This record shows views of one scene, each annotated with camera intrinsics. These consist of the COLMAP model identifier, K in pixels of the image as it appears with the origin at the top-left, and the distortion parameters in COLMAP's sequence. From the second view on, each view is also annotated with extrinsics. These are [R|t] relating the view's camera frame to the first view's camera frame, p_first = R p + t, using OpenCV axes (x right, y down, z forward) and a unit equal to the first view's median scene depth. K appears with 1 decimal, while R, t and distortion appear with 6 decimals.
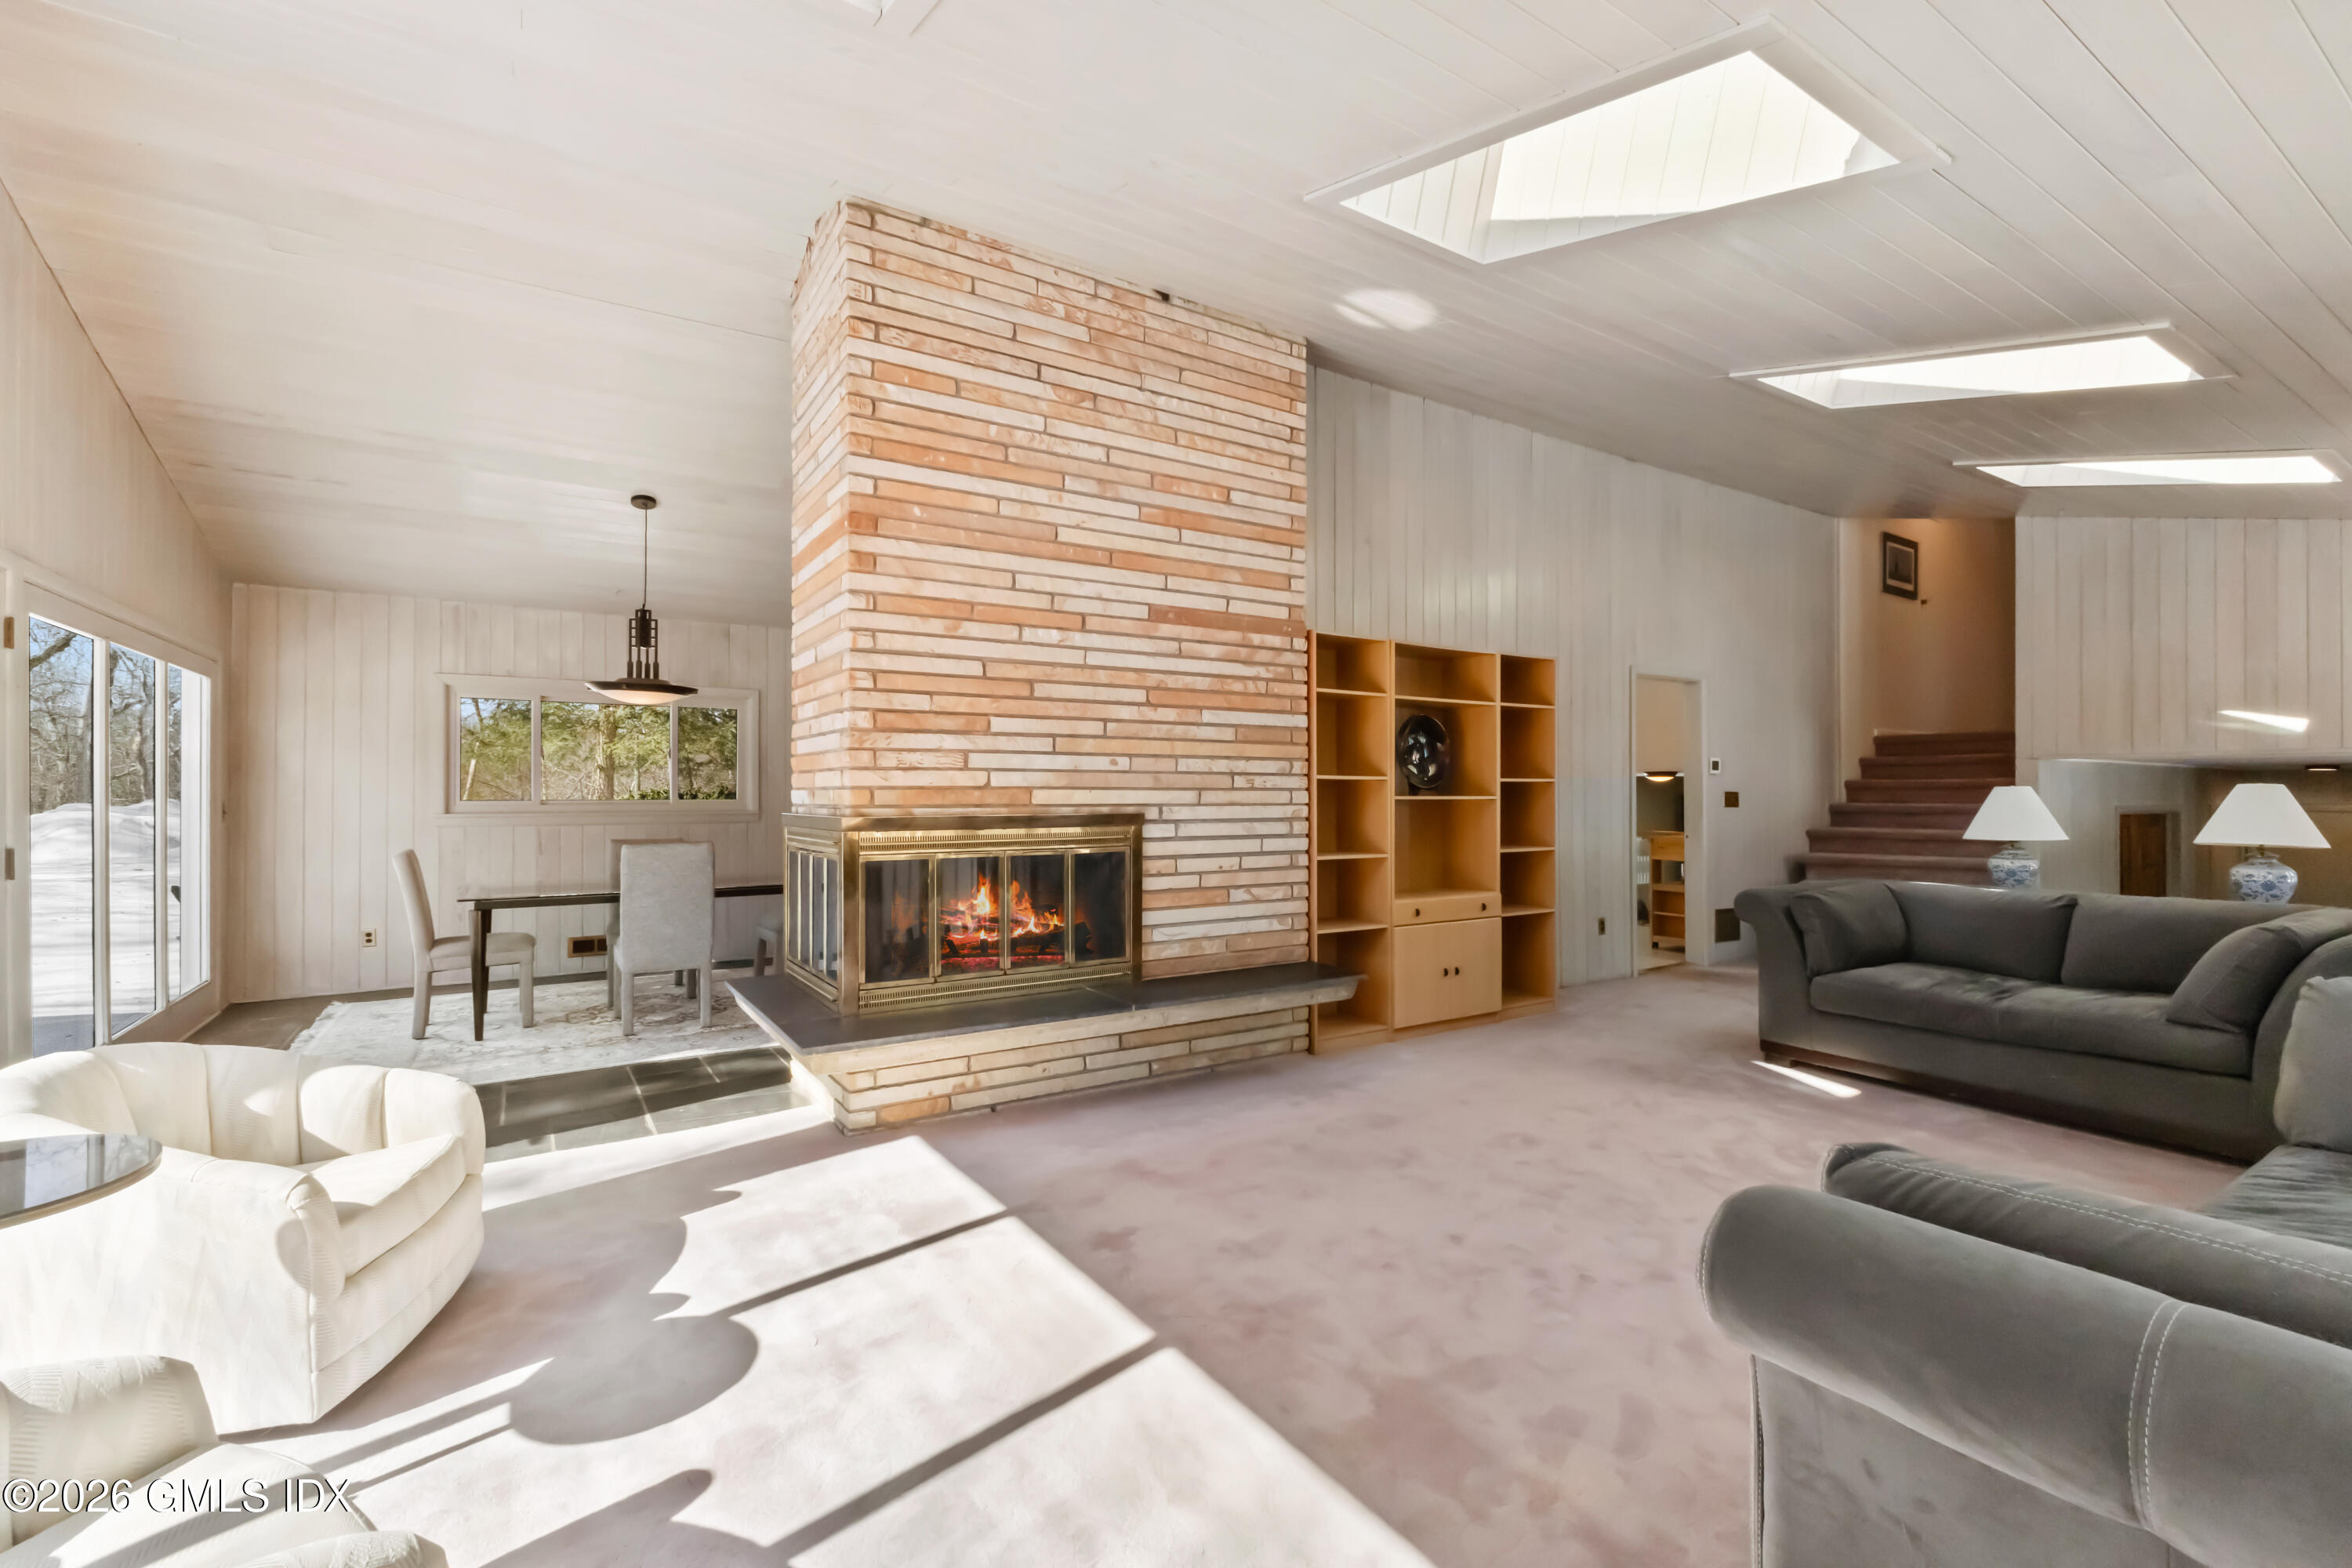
lens RADIAL K [[1022.0, 0, 1177.9], [0, 1022.0, 782.4], [0, 0, 1]] dist [0.011614, -0.002374]
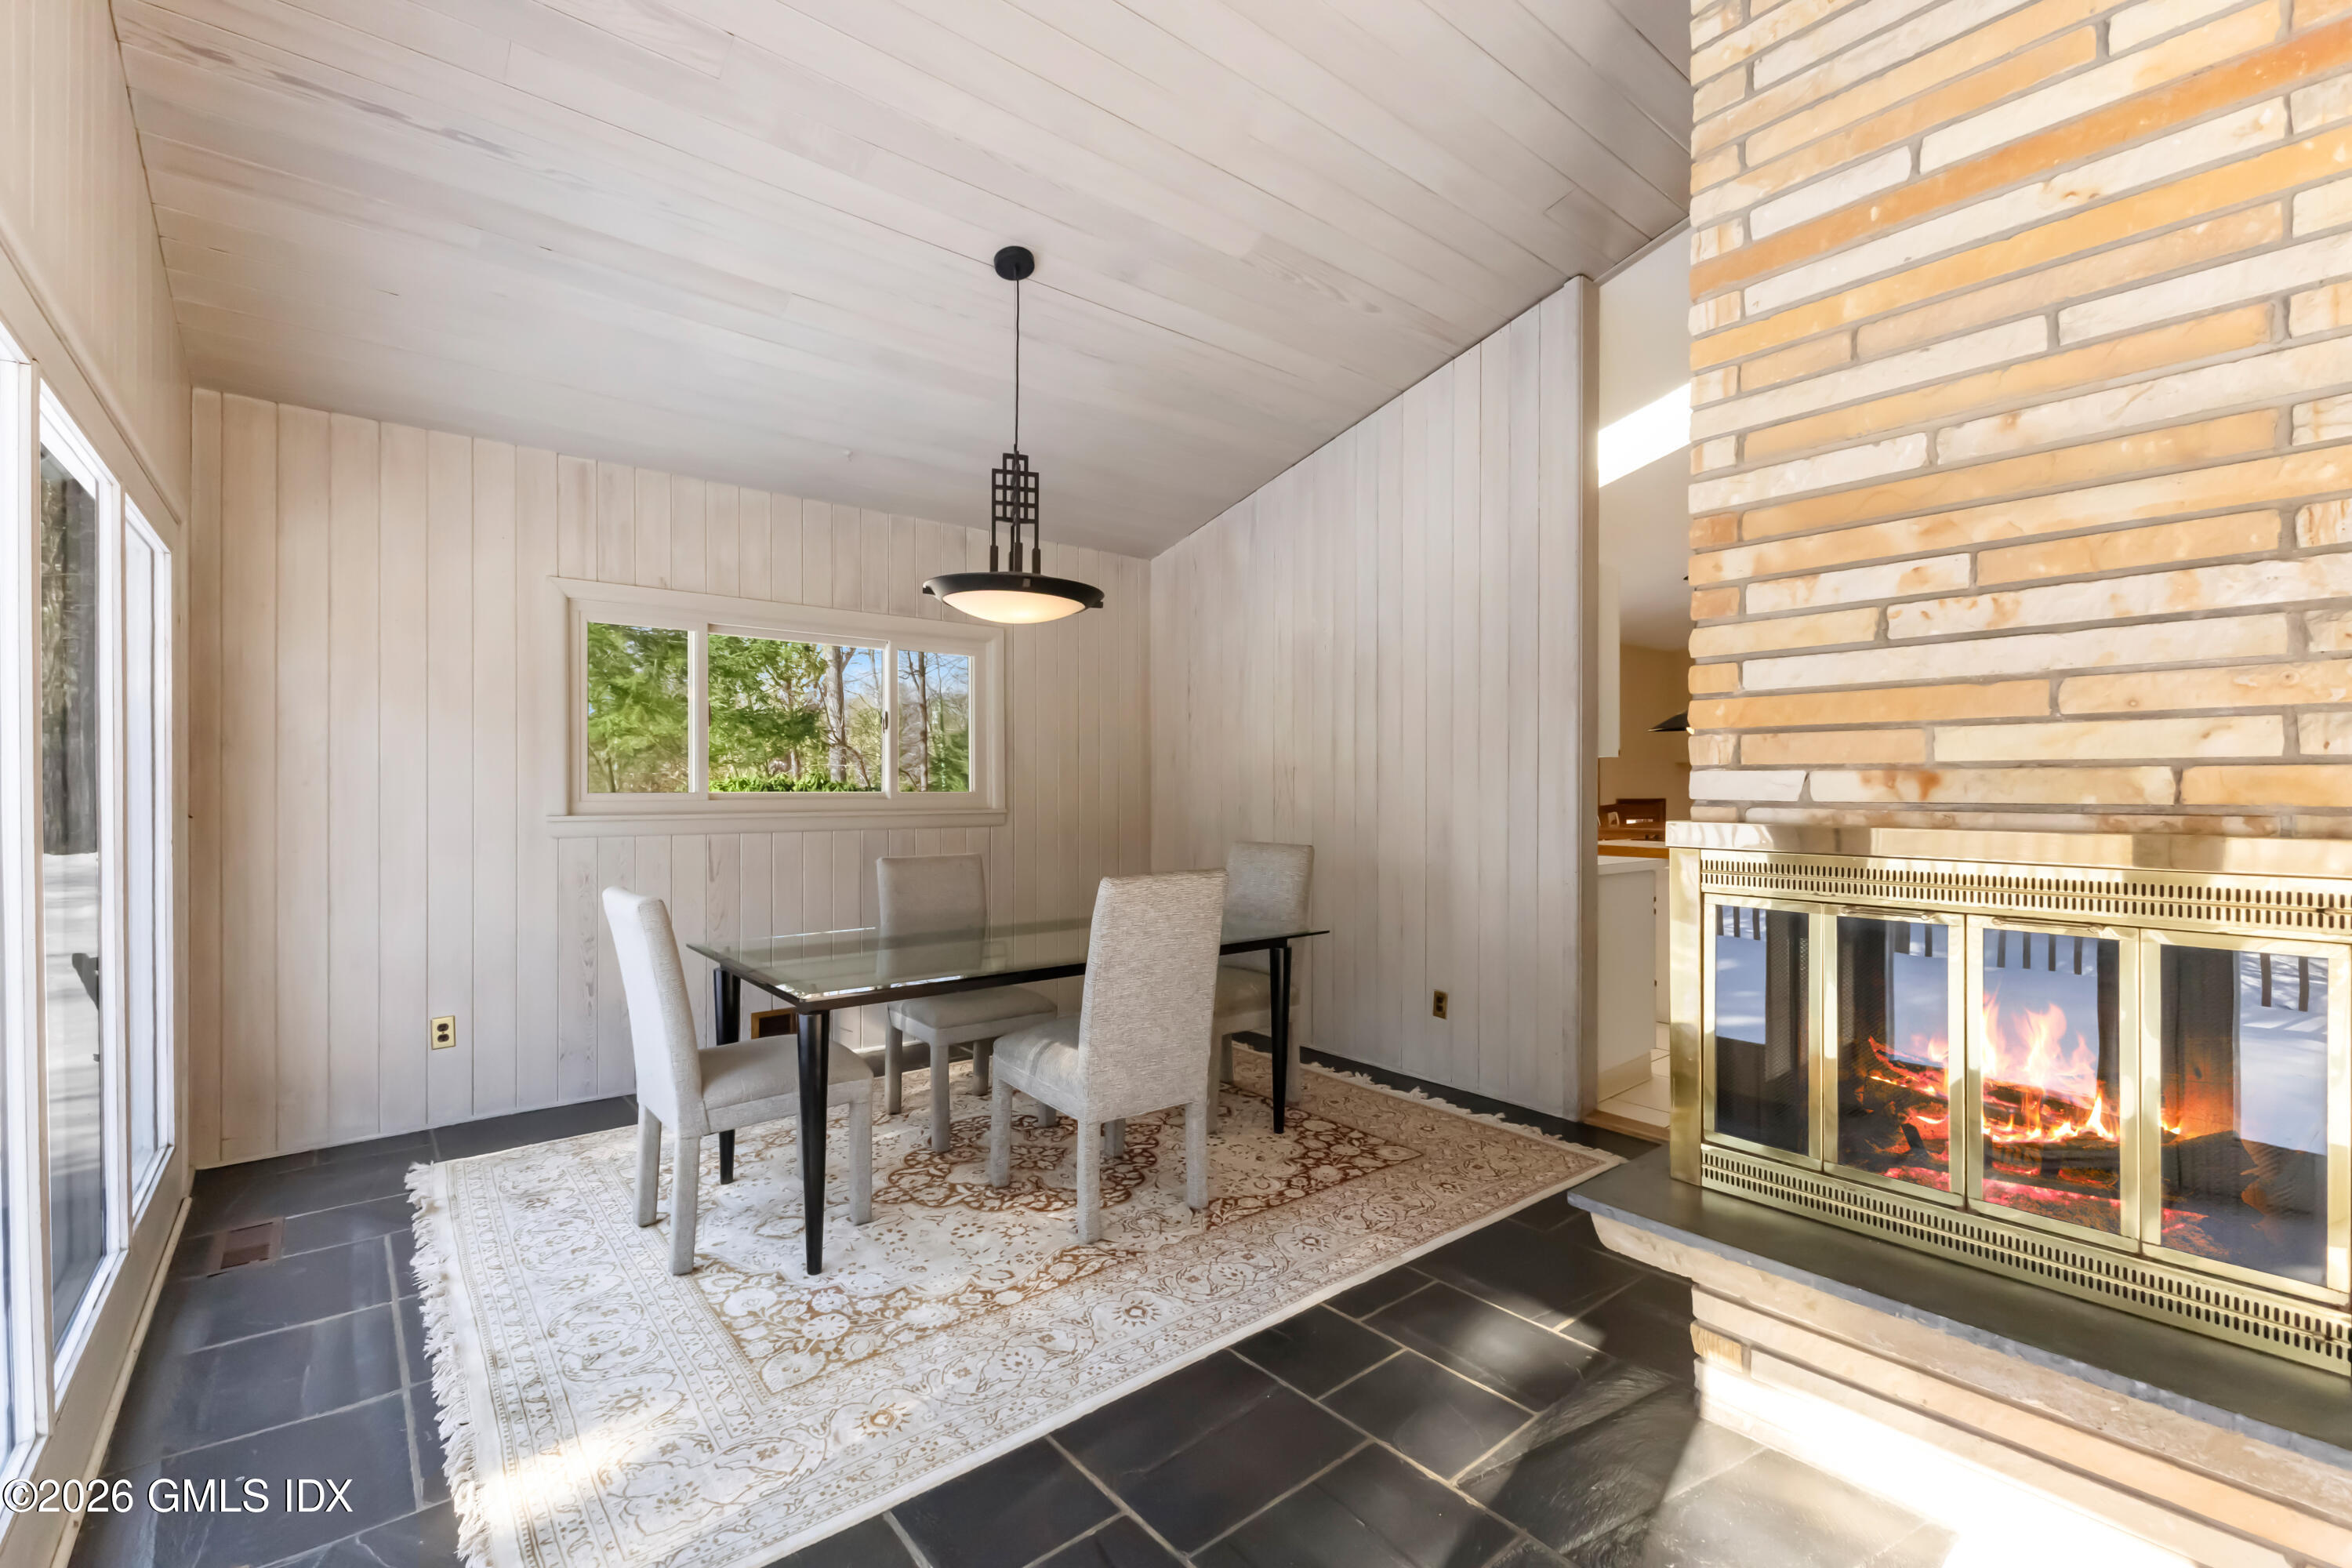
lens RADIAL K [[1022.0, 0, 1173.2], [0, 1022.0, 791.3], [0, 0, 1]] dist [0.011614, -0.002374]
pose [[0.994591, -0.003474, 0.103808, -0.454481], [0.002075, 0.999906, 0.013575, 0.009144], [-0.103845, -0.013286, 0.994505, 0.400180]]
